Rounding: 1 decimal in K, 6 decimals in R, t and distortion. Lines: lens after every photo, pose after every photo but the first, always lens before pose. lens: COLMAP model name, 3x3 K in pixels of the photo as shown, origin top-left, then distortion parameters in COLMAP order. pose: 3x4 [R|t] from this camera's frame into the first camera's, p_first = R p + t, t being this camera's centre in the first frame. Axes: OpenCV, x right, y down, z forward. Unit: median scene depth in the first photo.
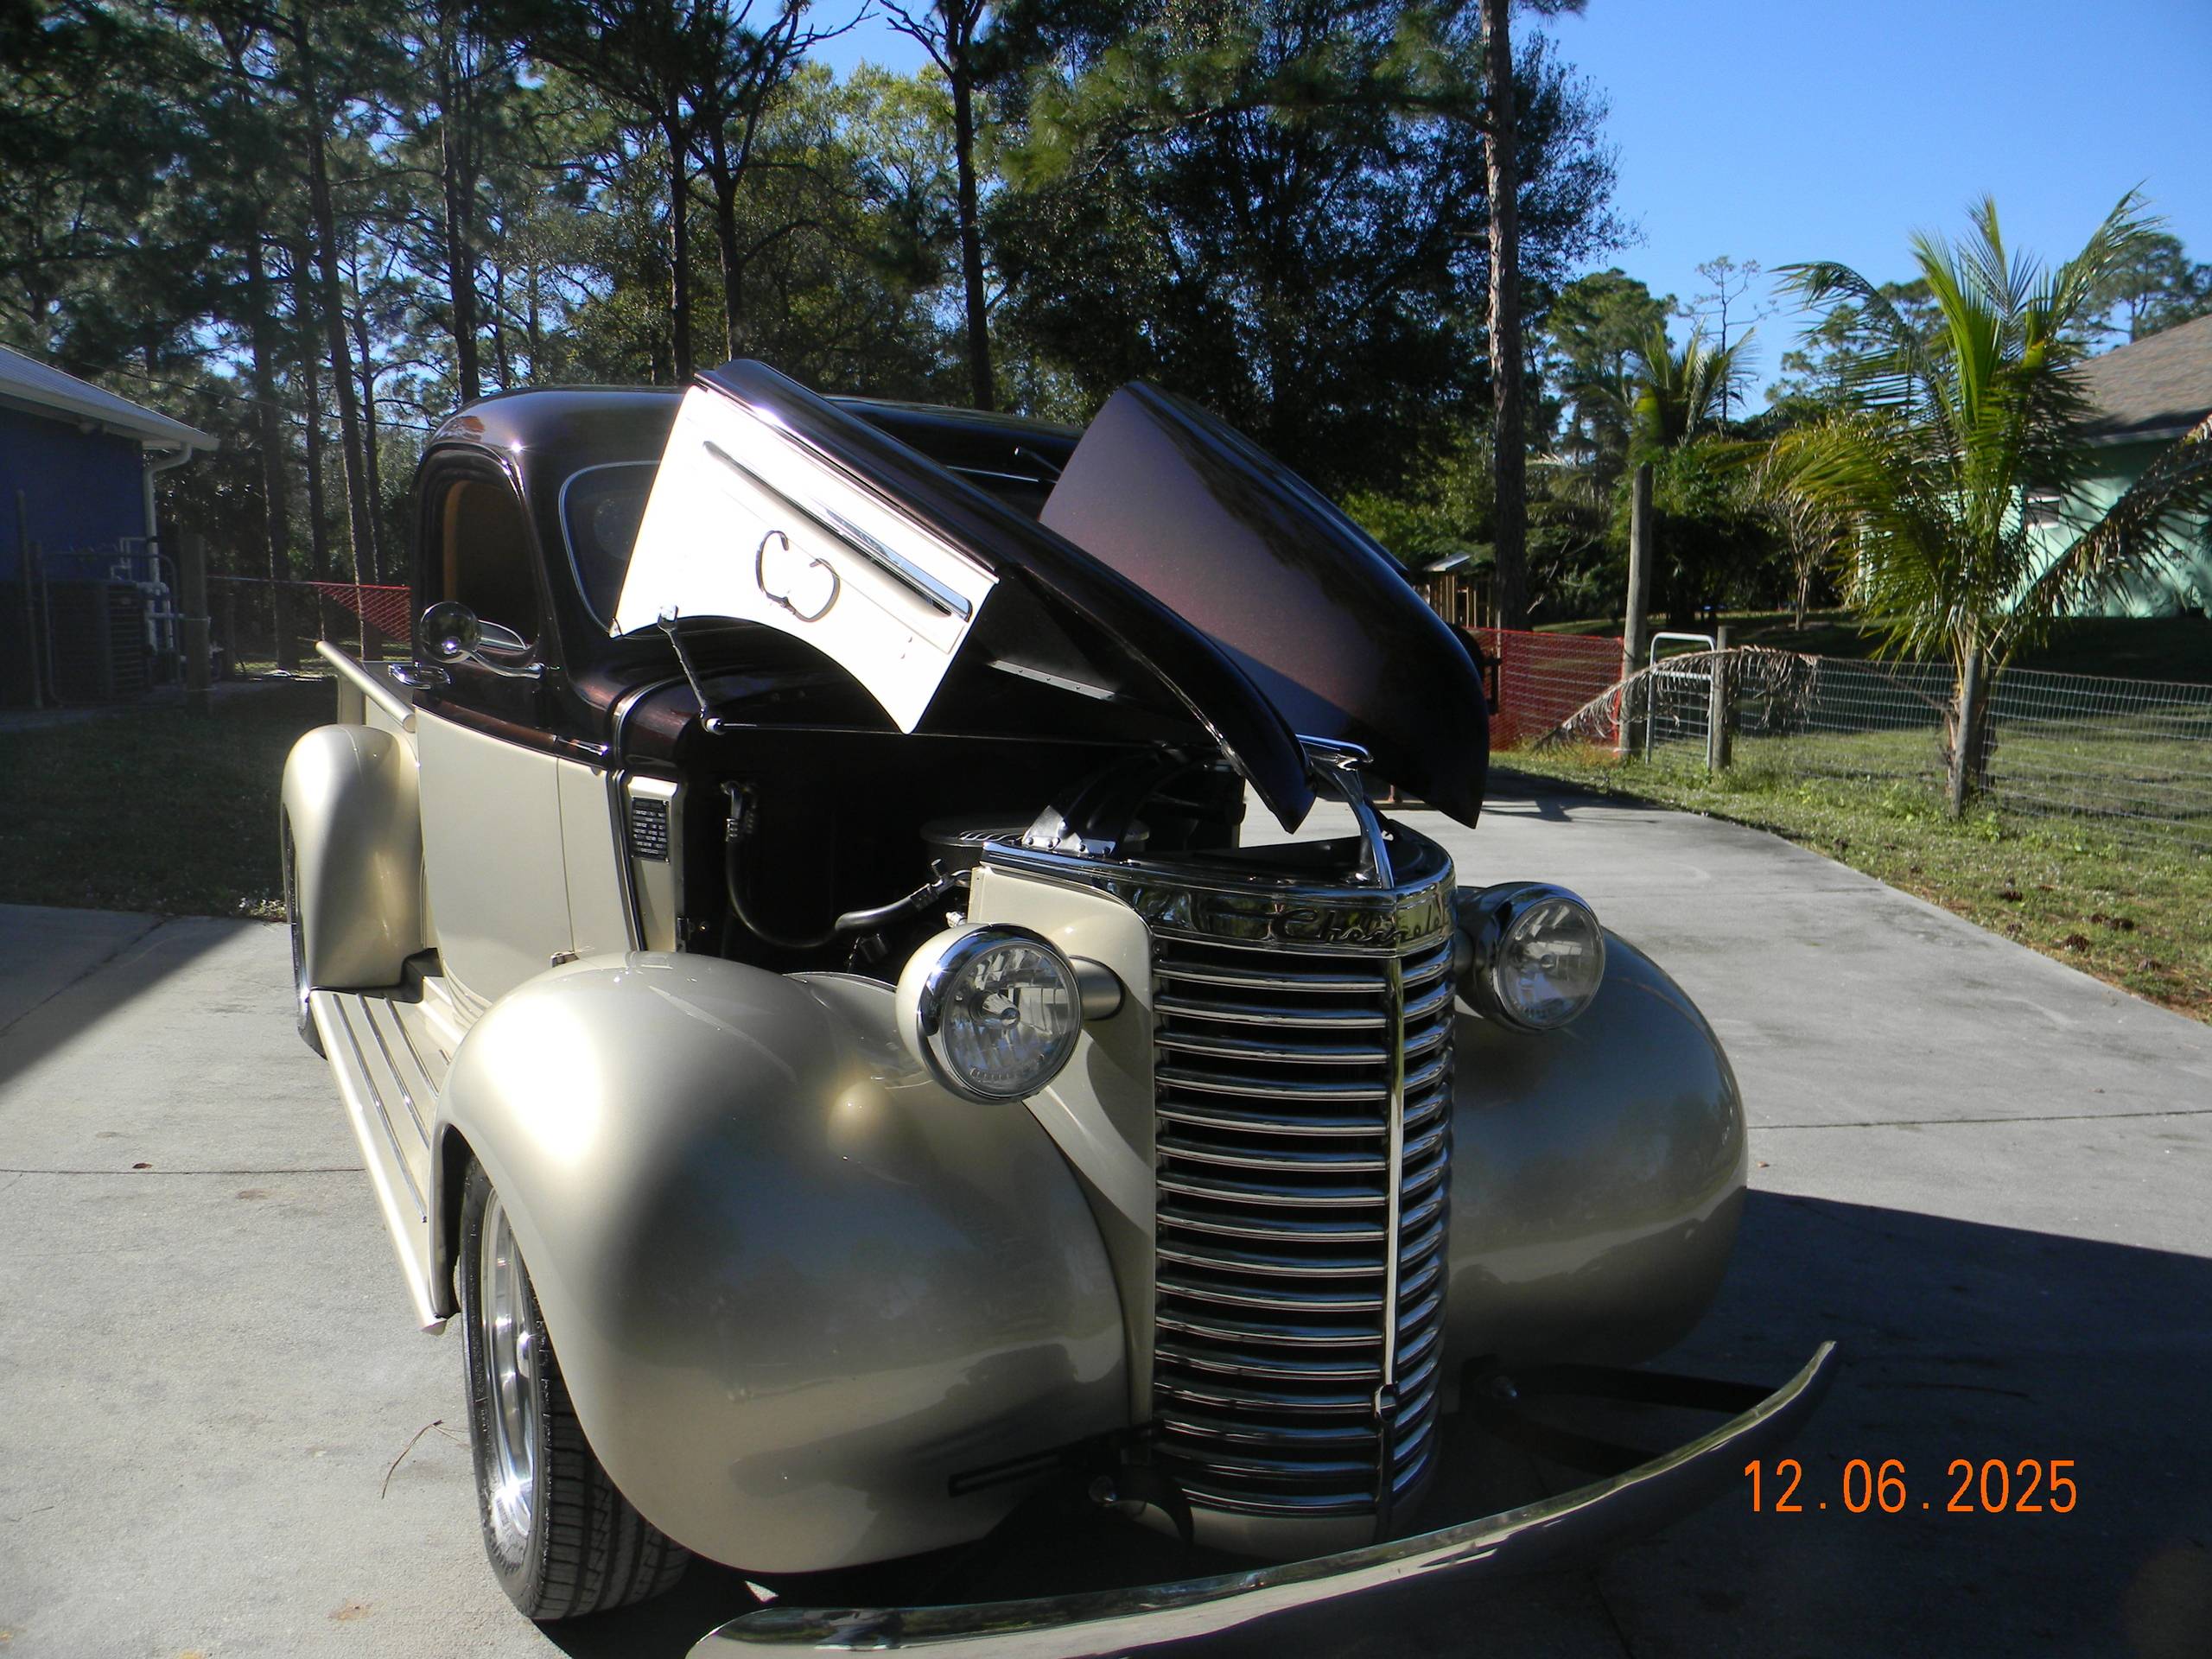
lens RADIAL K [[1777.0, 0, 1098.1], [0, 1777.0, 822.5], [0, 0, 1]] dist [0.001138, -0.013997]
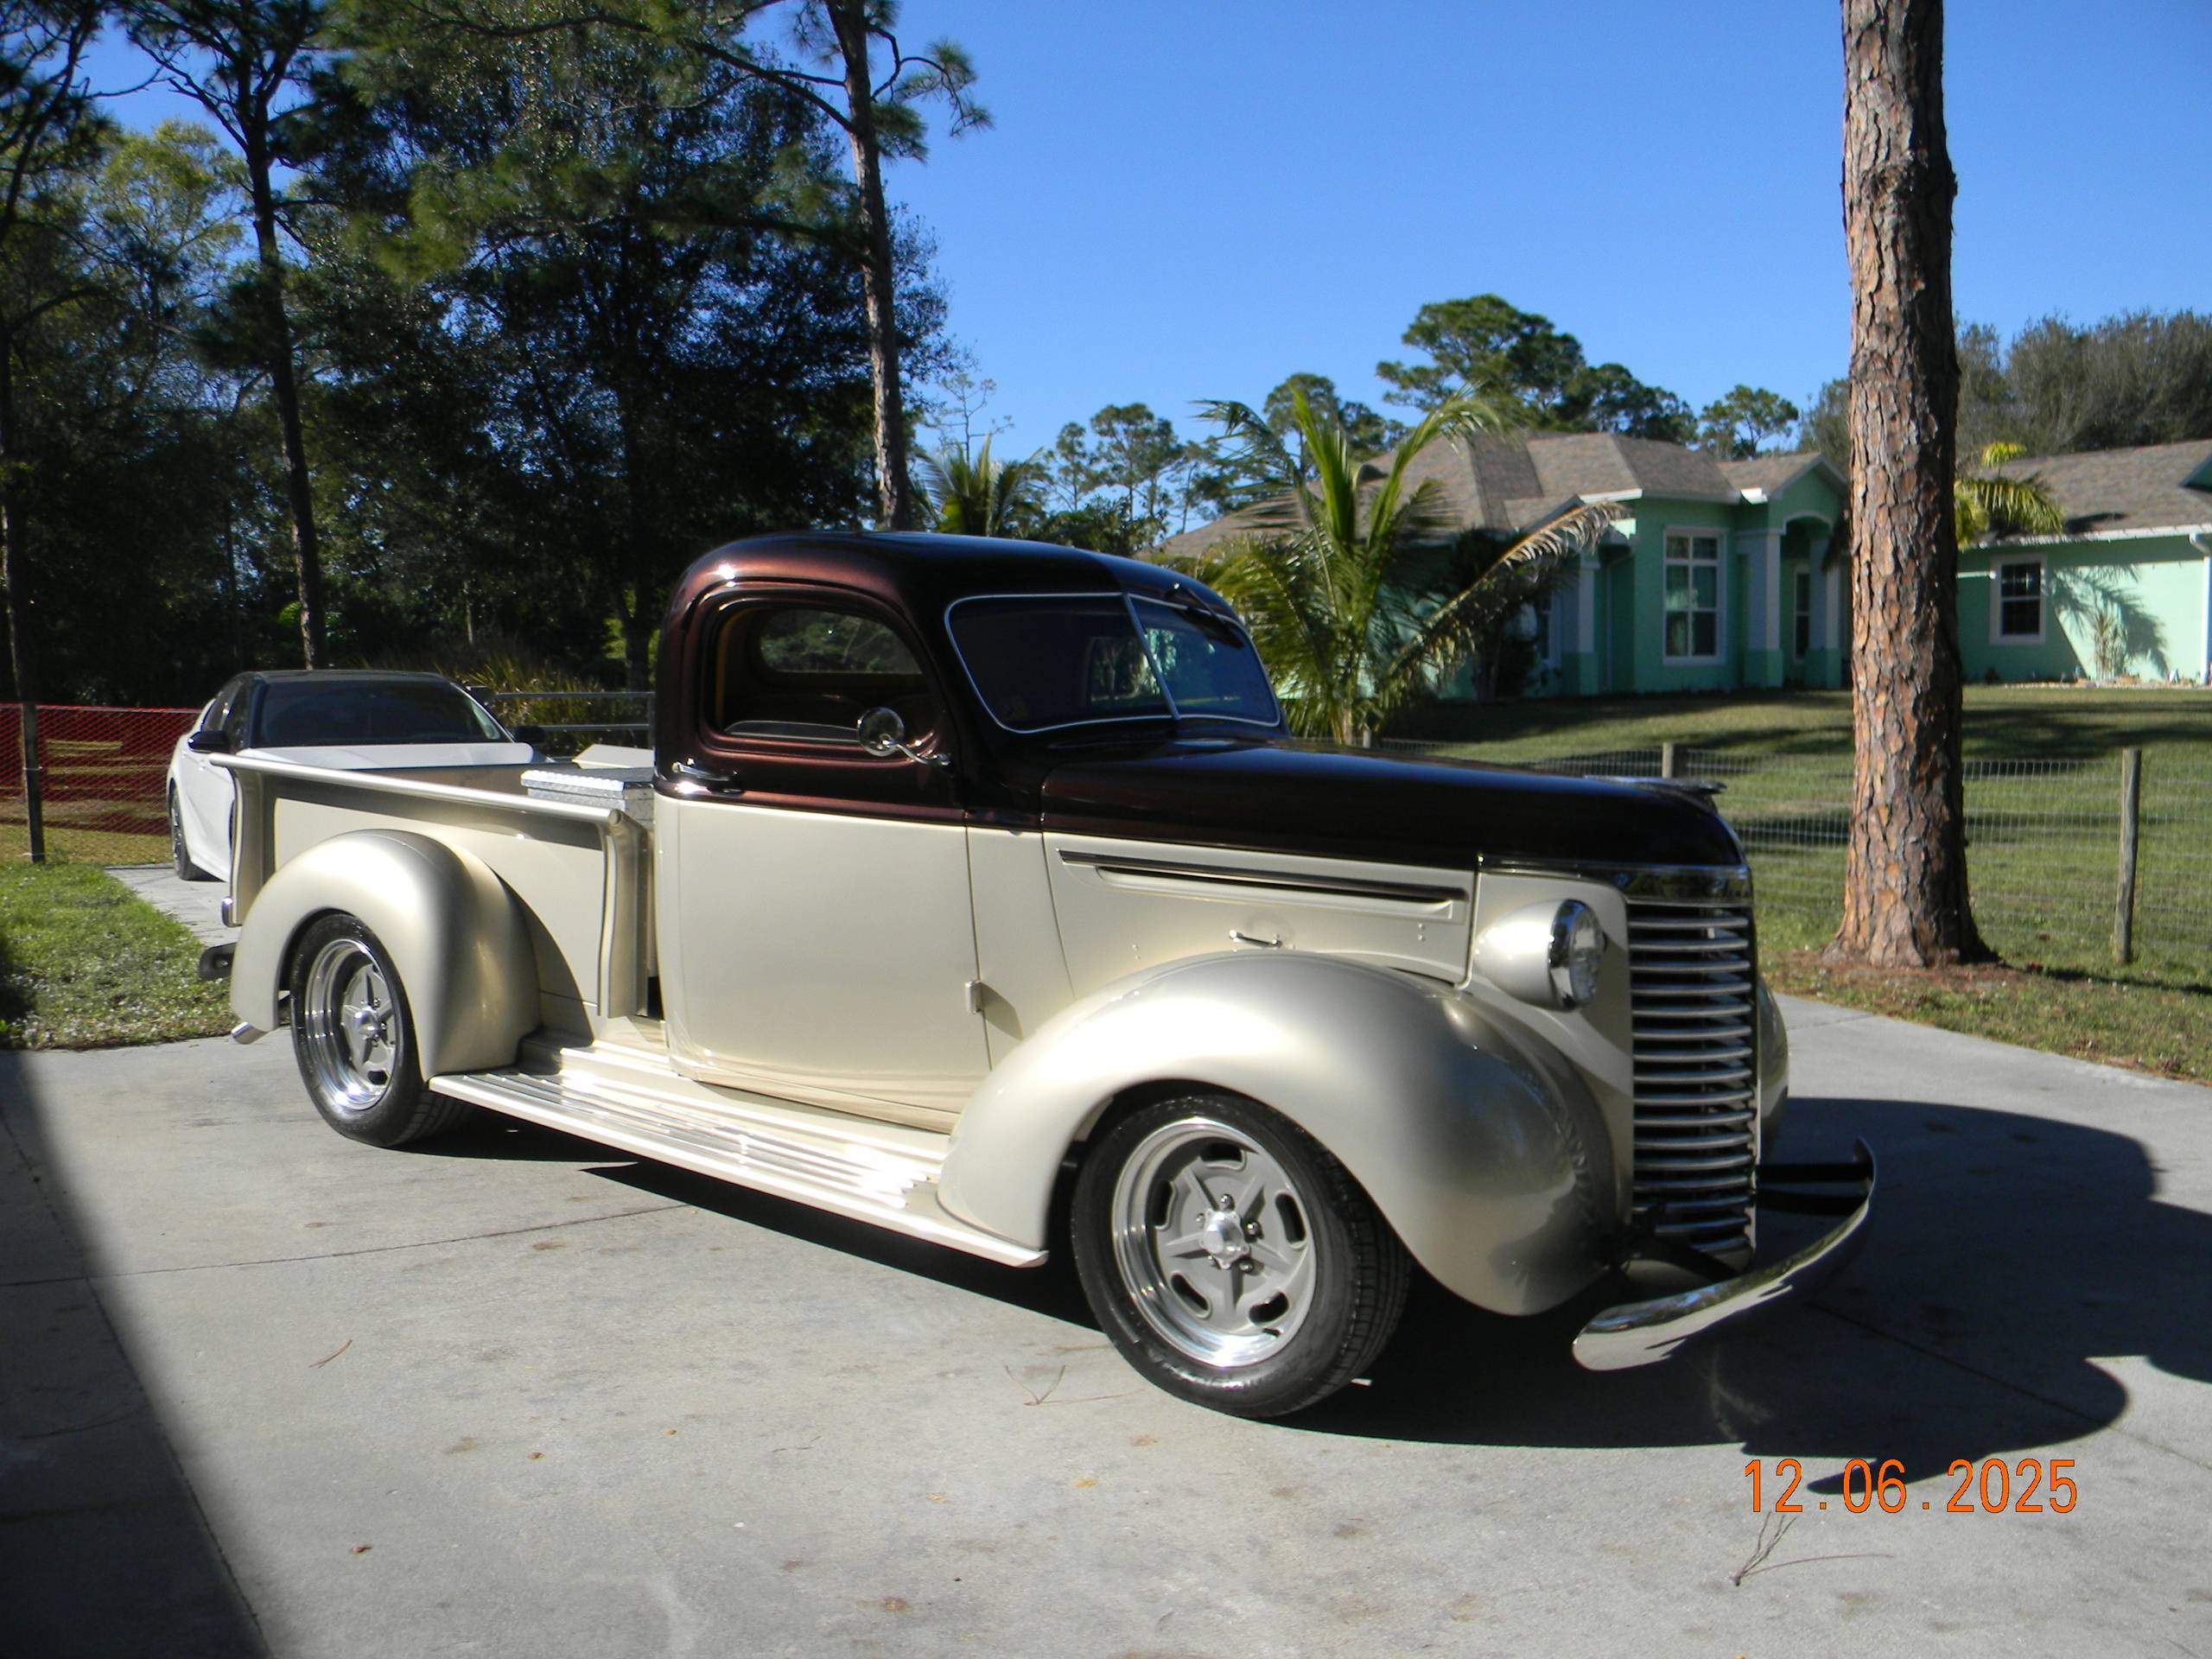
lens RADIAL K [[1777.0, 0, 1097.1], [0, 1777.0, 828.8], [0, 0, 1]] dist [0.001138, -0.013997]
pose [[0.913585, -0.047203, 0.403899, -0.180463], [0.066583, 0.997199, -0.034065, 0.003505], [-0.401160, 0.058014, 0.914169, -0.048616]]
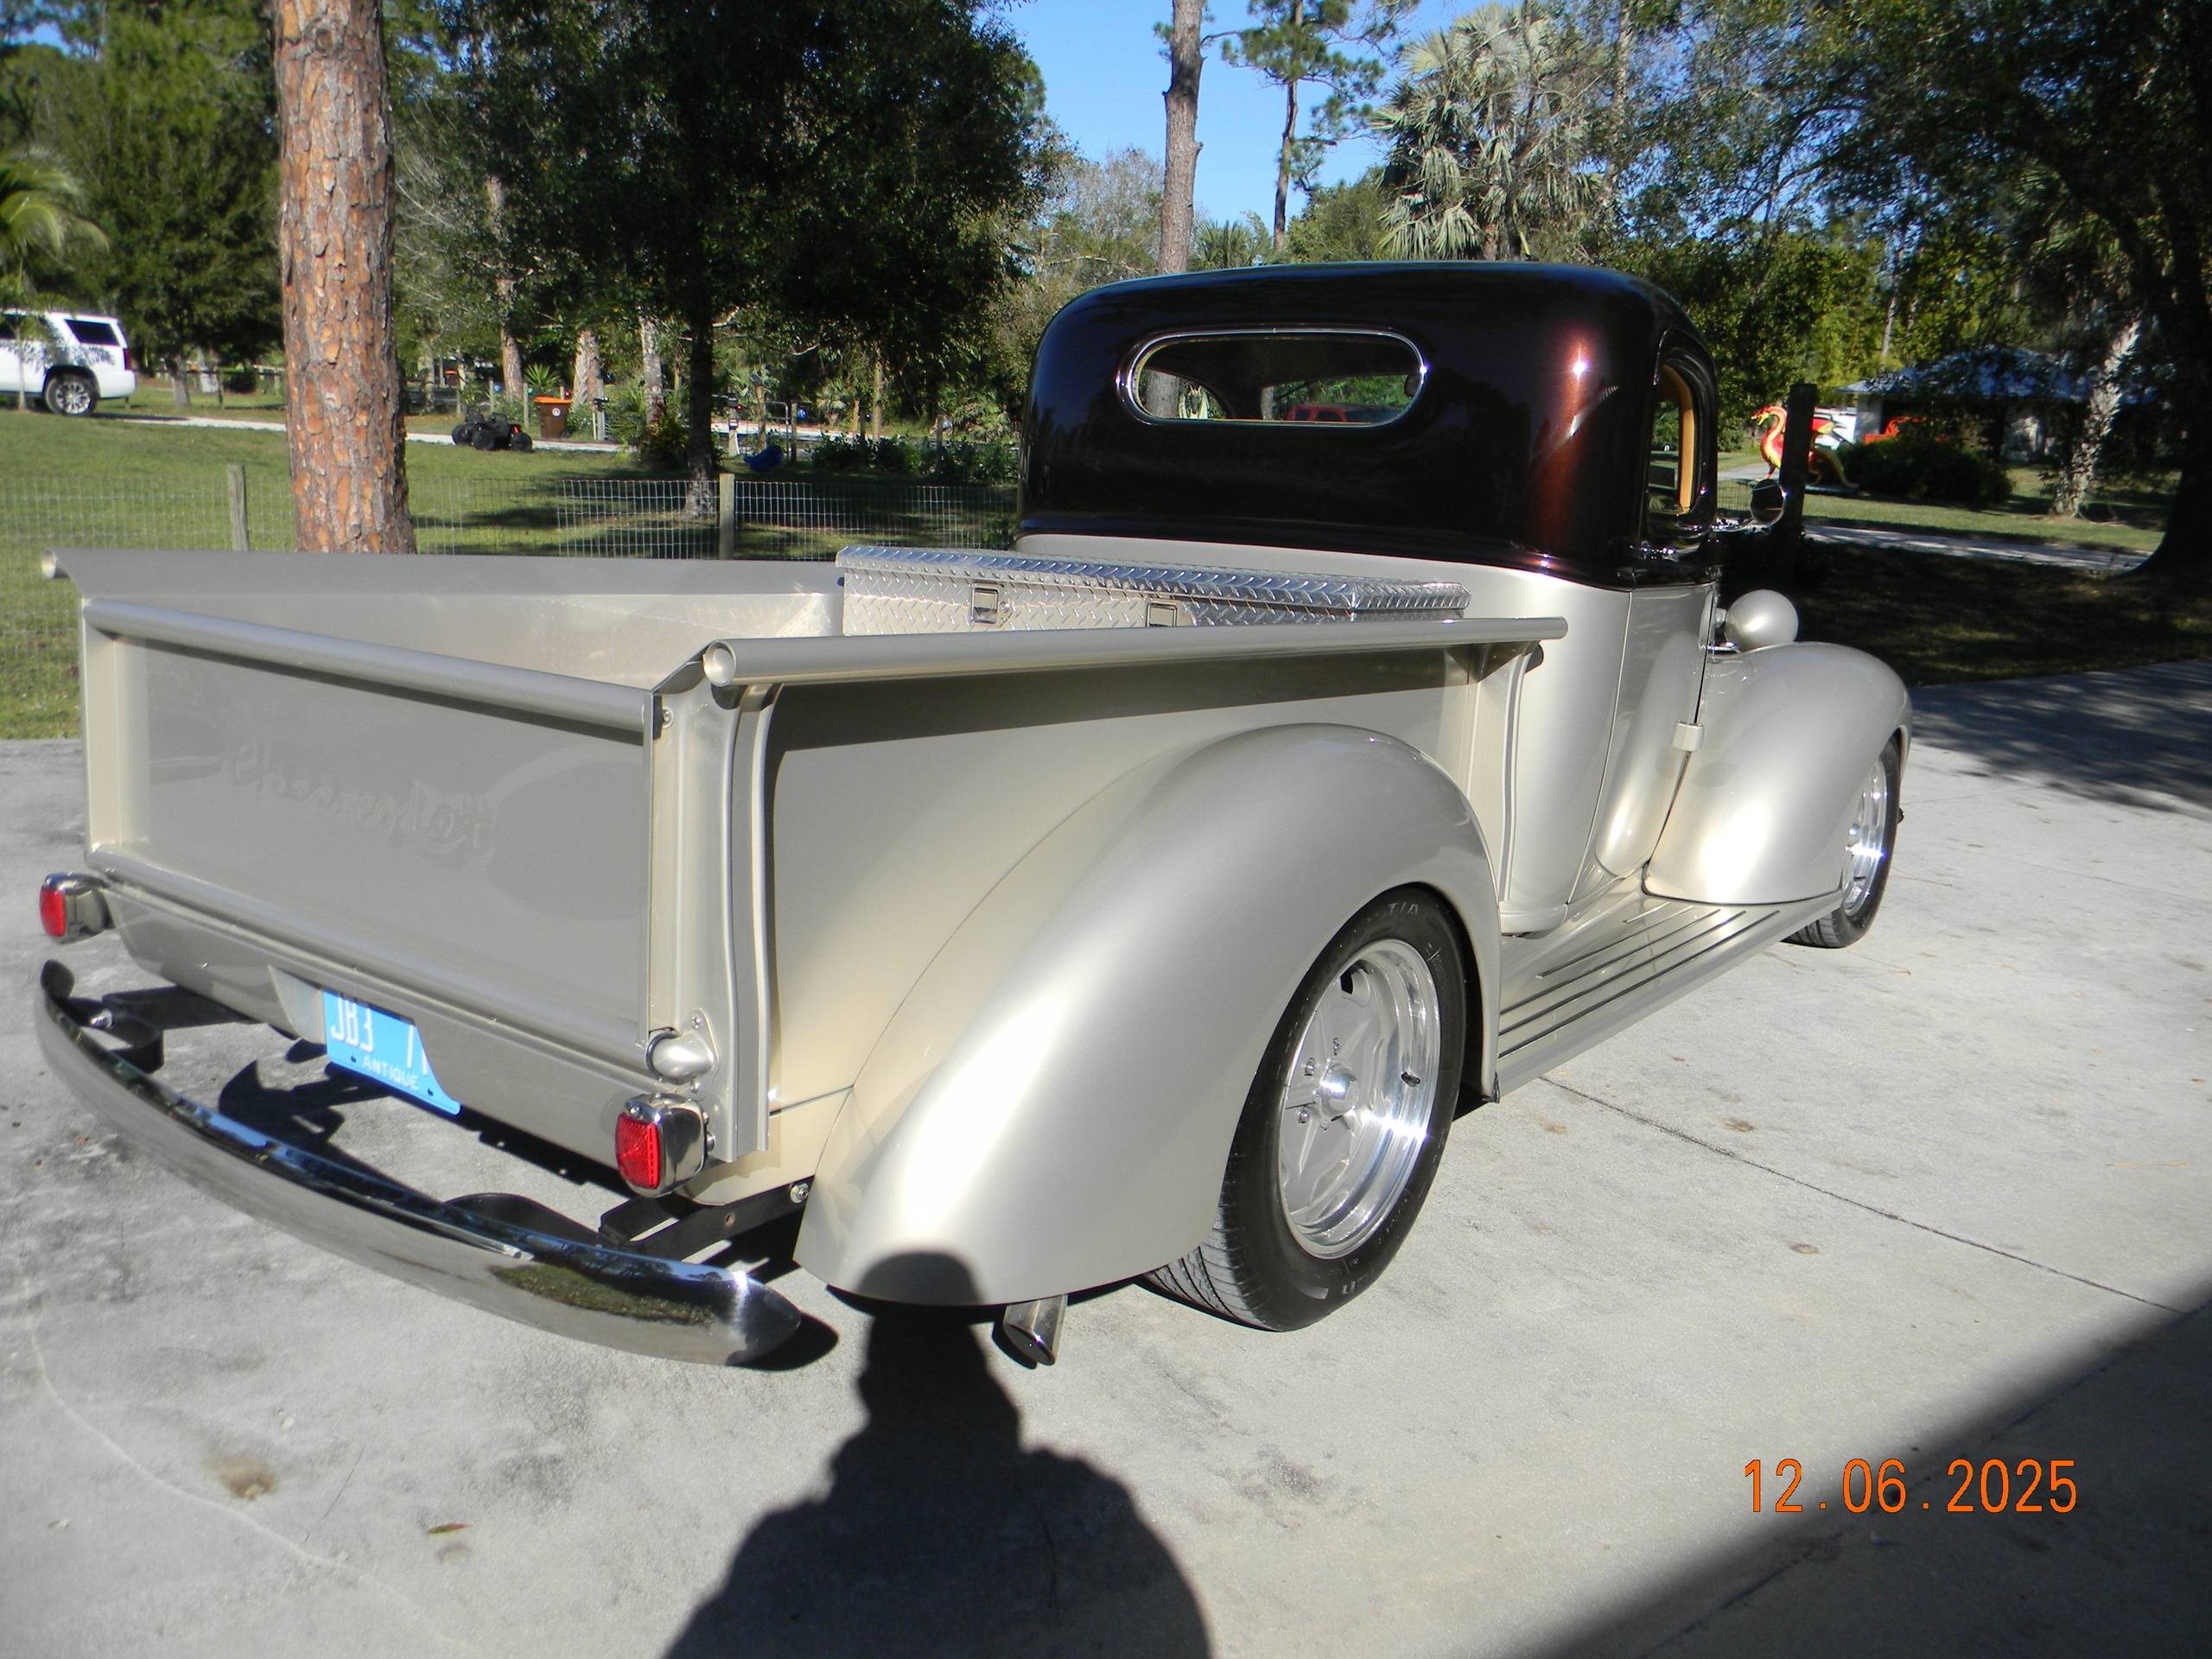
lens RADIAL K [[1777.0, 0, 1101.5], [0, 1777.0, 834.4], [0, 0, 1]] dist [0.001138, -0.013997]
pose [[-0.421634, -0.228673, 0.877458, -0.340550], [0.074101, 0.955753, 0.284684, -0.070353], [-0.903733, 0.185053, -0.386034, 0.497054]]
